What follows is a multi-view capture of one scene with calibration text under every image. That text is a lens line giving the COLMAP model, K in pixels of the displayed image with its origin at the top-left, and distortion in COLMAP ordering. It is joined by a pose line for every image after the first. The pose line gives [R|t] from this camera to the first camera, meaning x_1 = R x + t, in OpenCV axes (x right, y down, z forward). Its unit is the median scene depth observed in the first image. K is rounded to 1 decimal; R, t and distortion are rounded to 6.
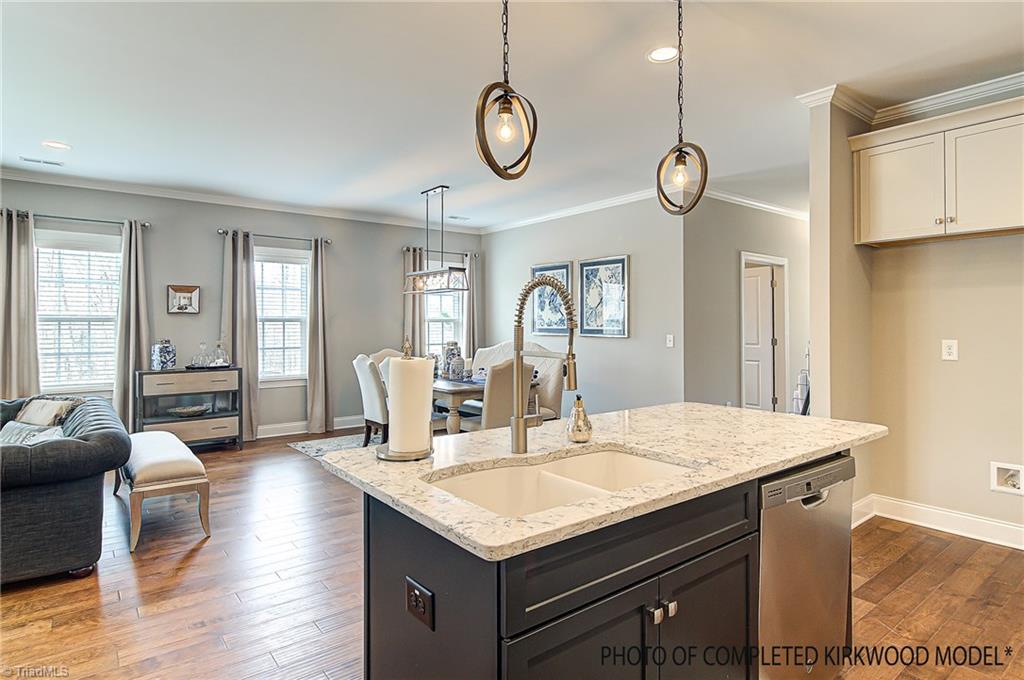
lens RADIAL K [[557.8, 0, 512.1], [0, 557.8, 322.8], [0, 0, 1]] dist [0.023285, -0.000102]
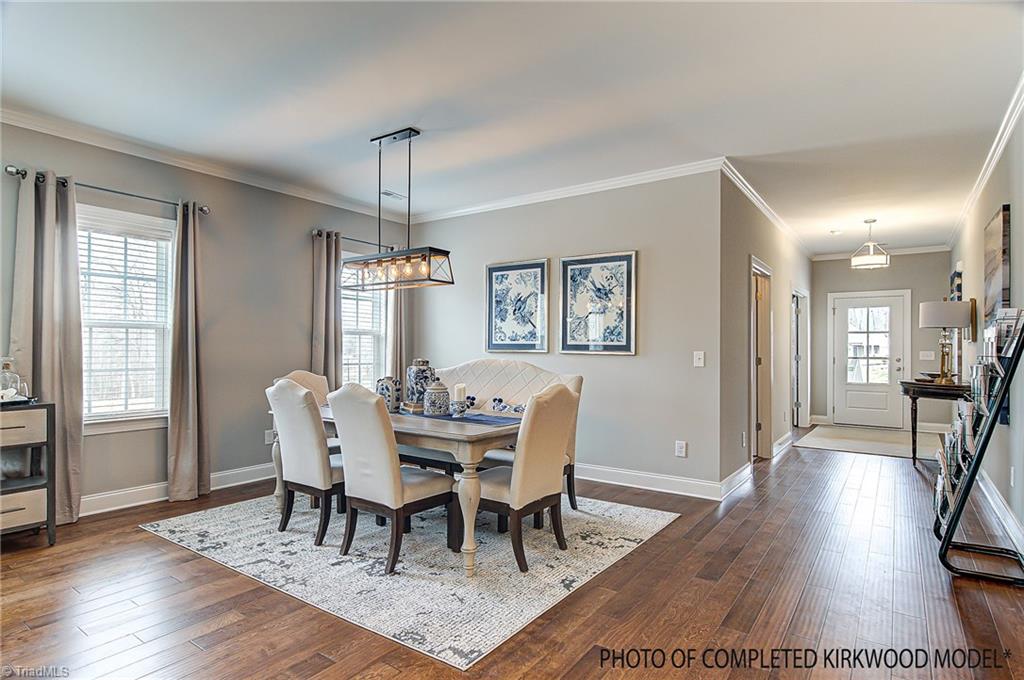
lens RADIAL K [[541.2, 0, 514.3], [0, 541.2, 344.6], [0, 0, 1]] dist [-0.000523, -0.002031]
pose [[0.959126, 0.009406, 0.282823, -0.165766], [-0.008939, 0.999956, -0.002943, 0.015078], [-0.282838, 0.000295, 0.959168, 0.296939]]
